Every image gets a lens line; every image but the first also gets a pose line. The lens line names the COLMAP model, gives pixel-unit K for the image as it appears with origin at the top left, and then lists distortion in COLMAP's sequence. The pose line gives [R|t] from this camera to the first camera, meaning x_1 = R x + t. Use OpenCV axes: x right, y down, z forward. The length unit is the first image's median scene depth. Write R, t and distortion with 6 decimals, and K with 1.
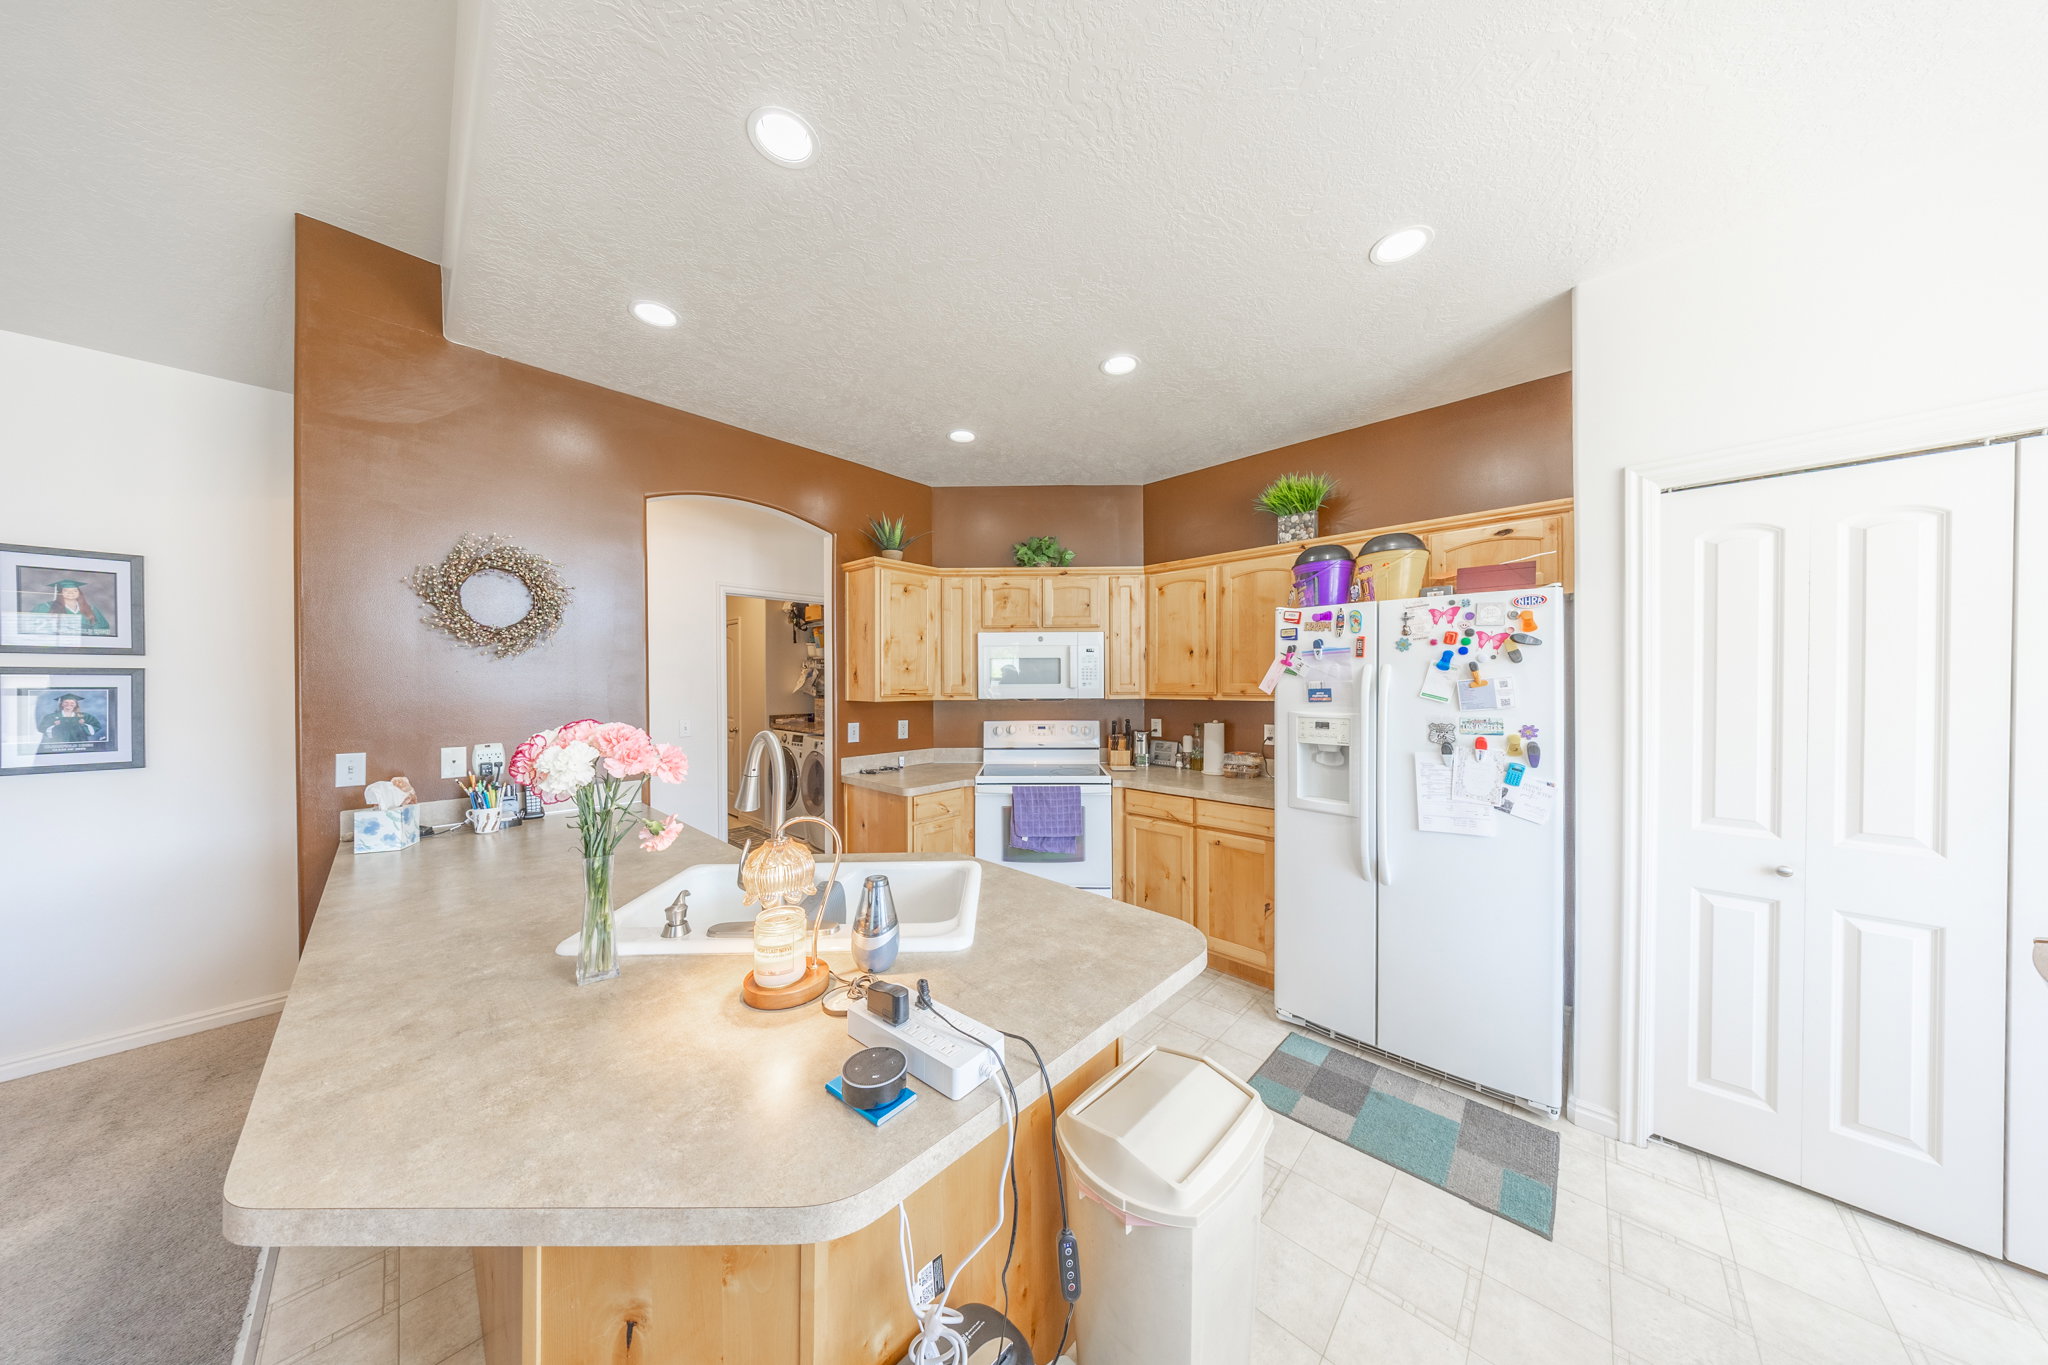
lens RADIAL K [[590.6, 0, 1016.6], [0, 590.6, 684.4], [0, 0, 1]] dist [-0.001053, 0.000187]
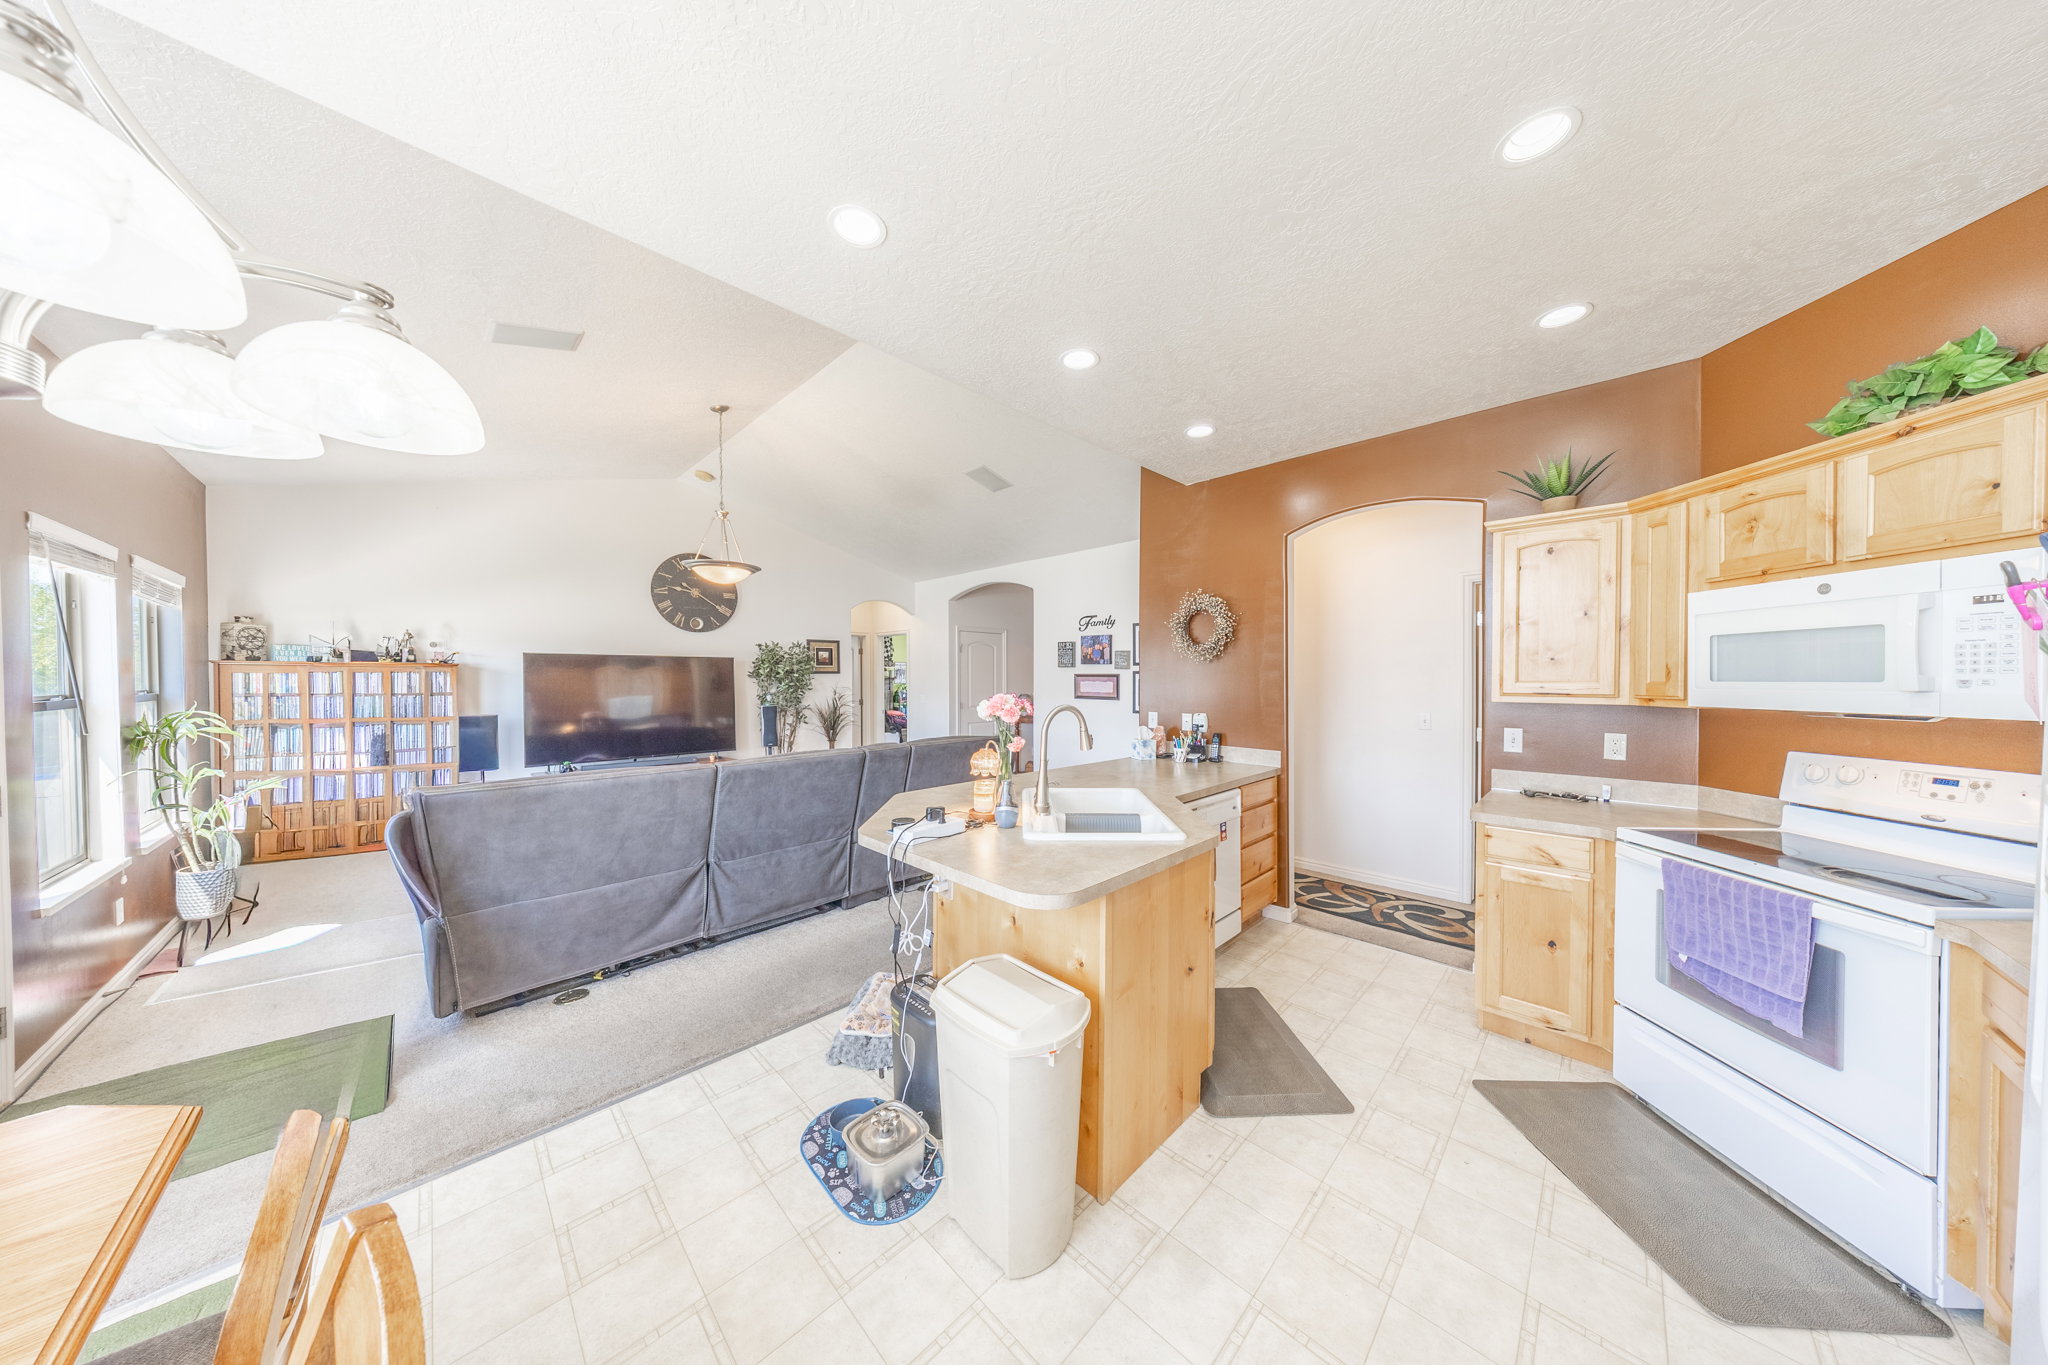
lens RADIAL K [[590.6, 0, 1018.9], [0, 590.6, 682.6], [0, 0, 1]] dist [-0.001053, 0.000187]
pose [[-0.035953, 0.011933, -0.999282, 0.544251], [-0.002743, 0.999924, 0.012039, -0.004263], [0.999350, 0.003174, -0.035917, 0.355659]]
